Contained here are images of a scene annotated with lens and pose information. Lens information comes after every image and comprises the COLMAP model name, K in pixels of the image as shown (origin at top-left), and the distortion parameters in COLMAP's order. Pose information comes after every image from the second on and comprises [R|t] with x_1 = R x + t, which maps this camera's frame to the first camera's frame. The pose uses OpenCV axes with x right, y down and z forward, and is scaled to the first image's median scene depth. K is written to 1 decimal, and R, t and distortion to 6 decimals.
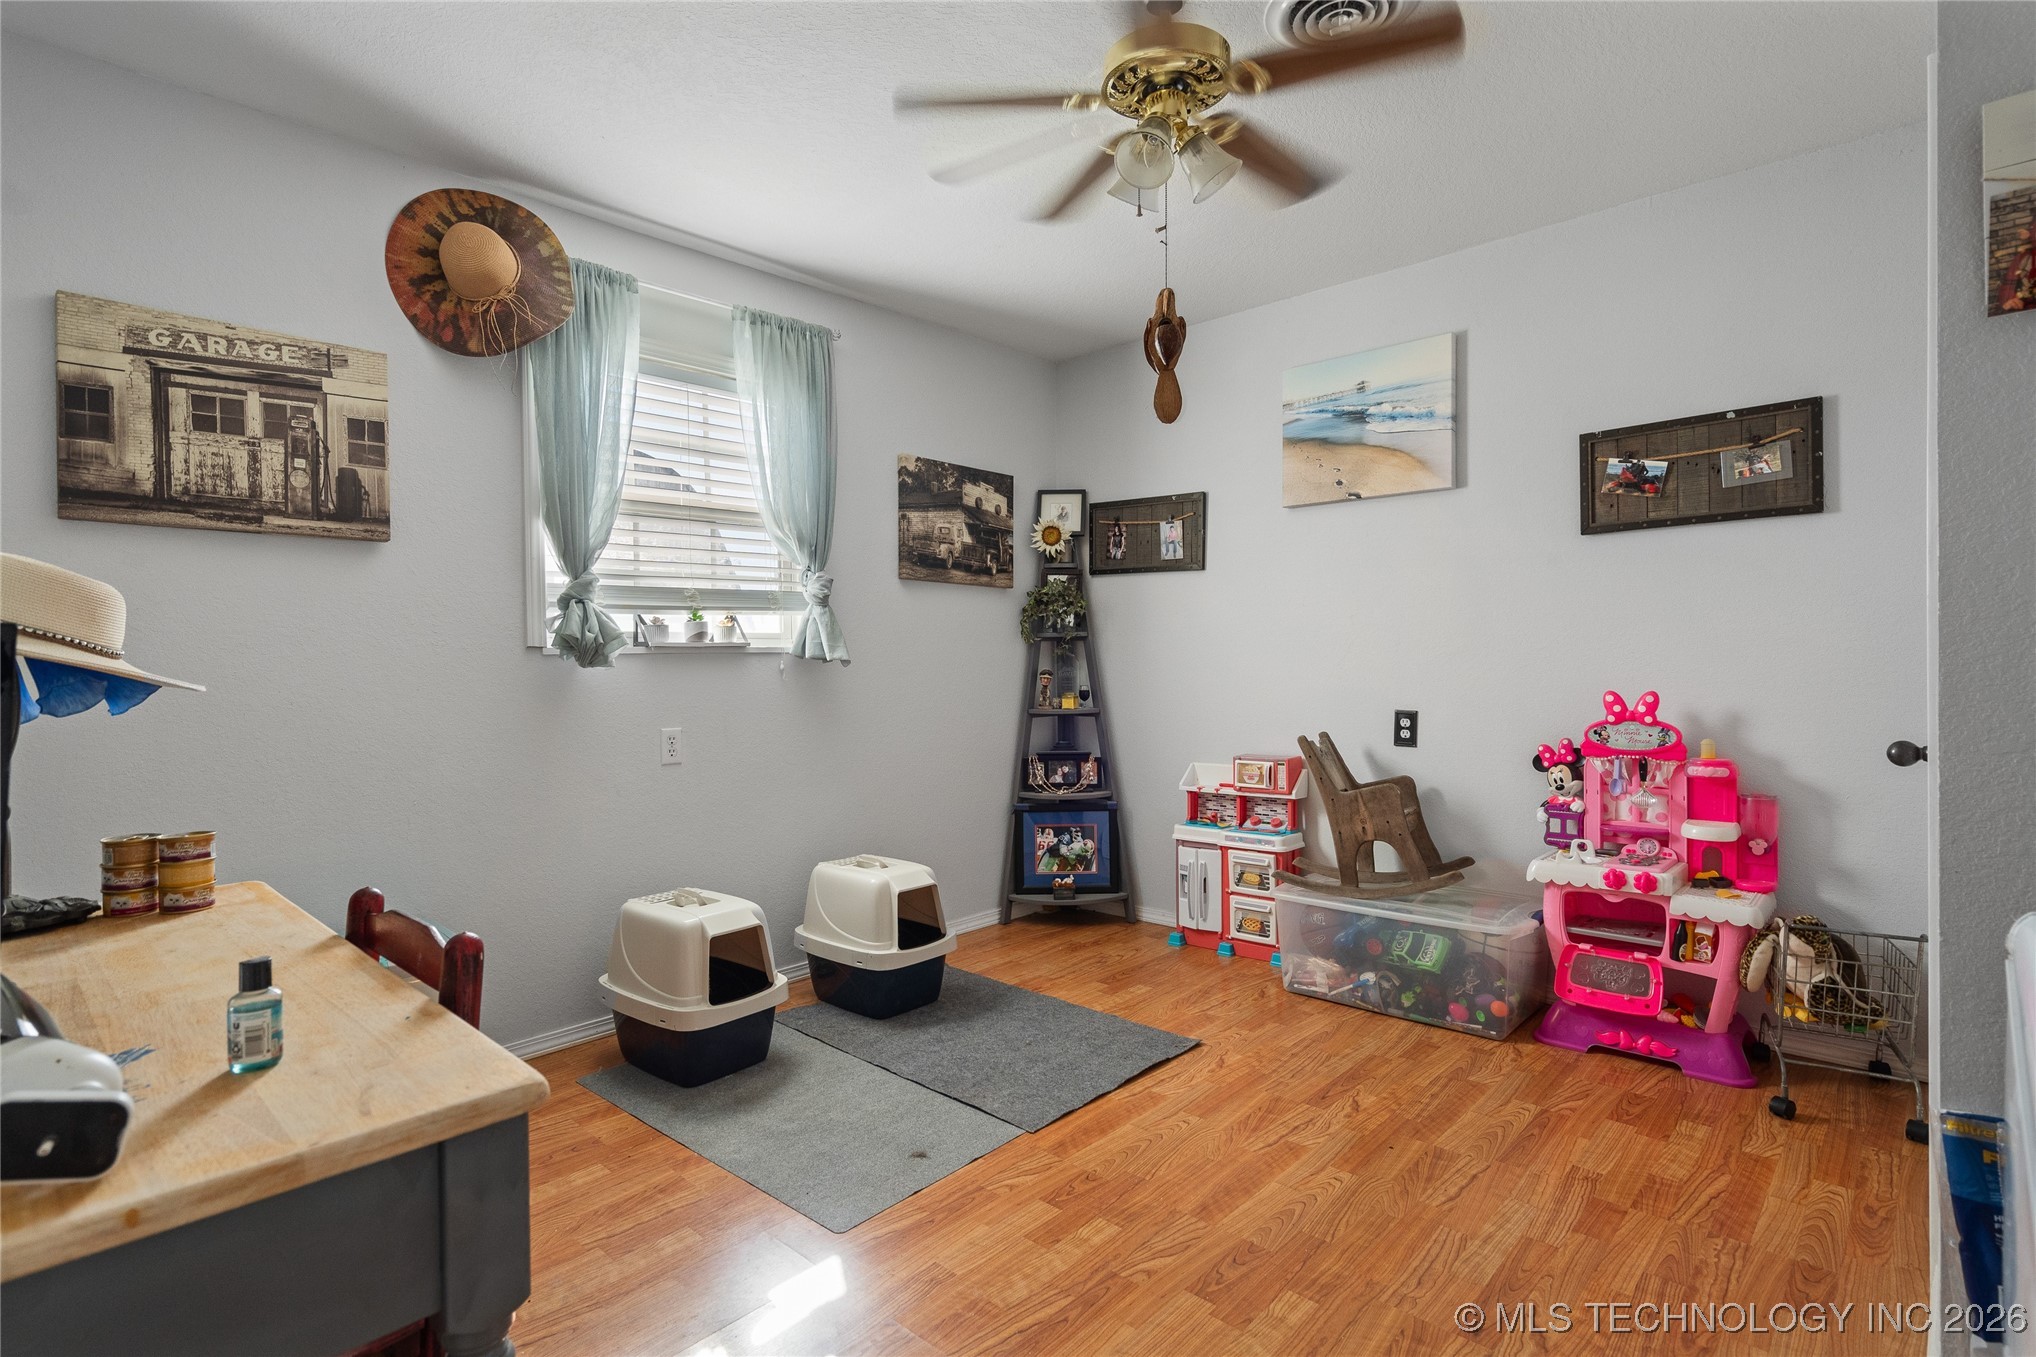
lens RADIAL K [[1006.4, 0, 1020.8], [0, 1006.4, 670.0], [0, 0, 1]] dist [0.002432, 0.000194]
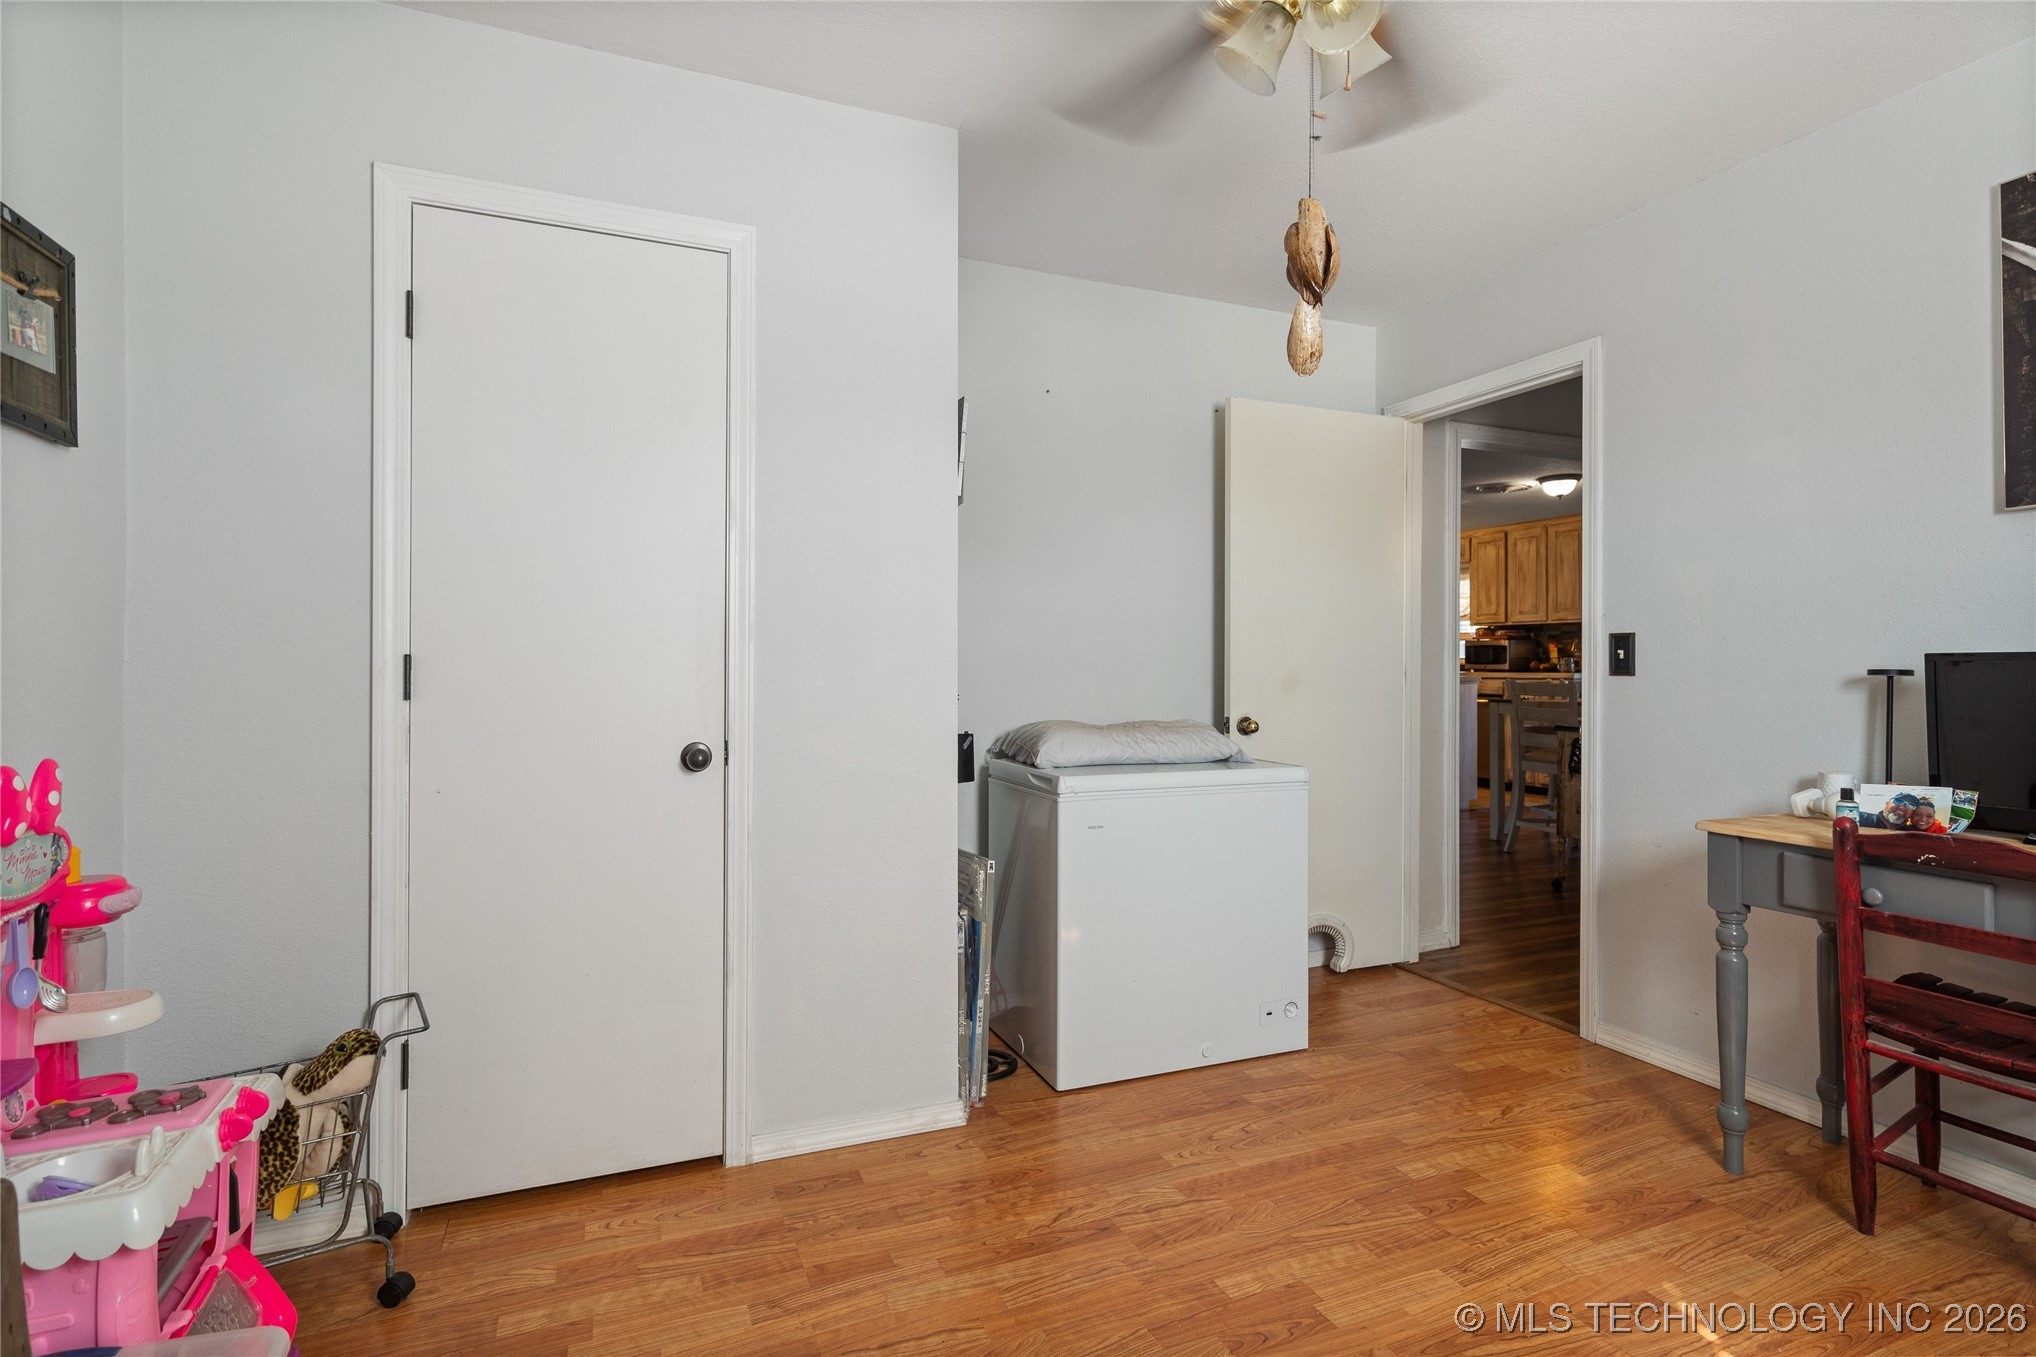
lens RADIAL K [[1006.4, 0, 1024.7], [0, 1006.4, 669.9], [0, 0, 1]] dist [0.002432, 0.000194]
pose [[-0.914587, 0.016613, 0.404048, 0.034242], [0.019319, 0.999810, 0.002620, -0.017052], [-0.403927, 0.010202, -0.914734, 1.819843]]
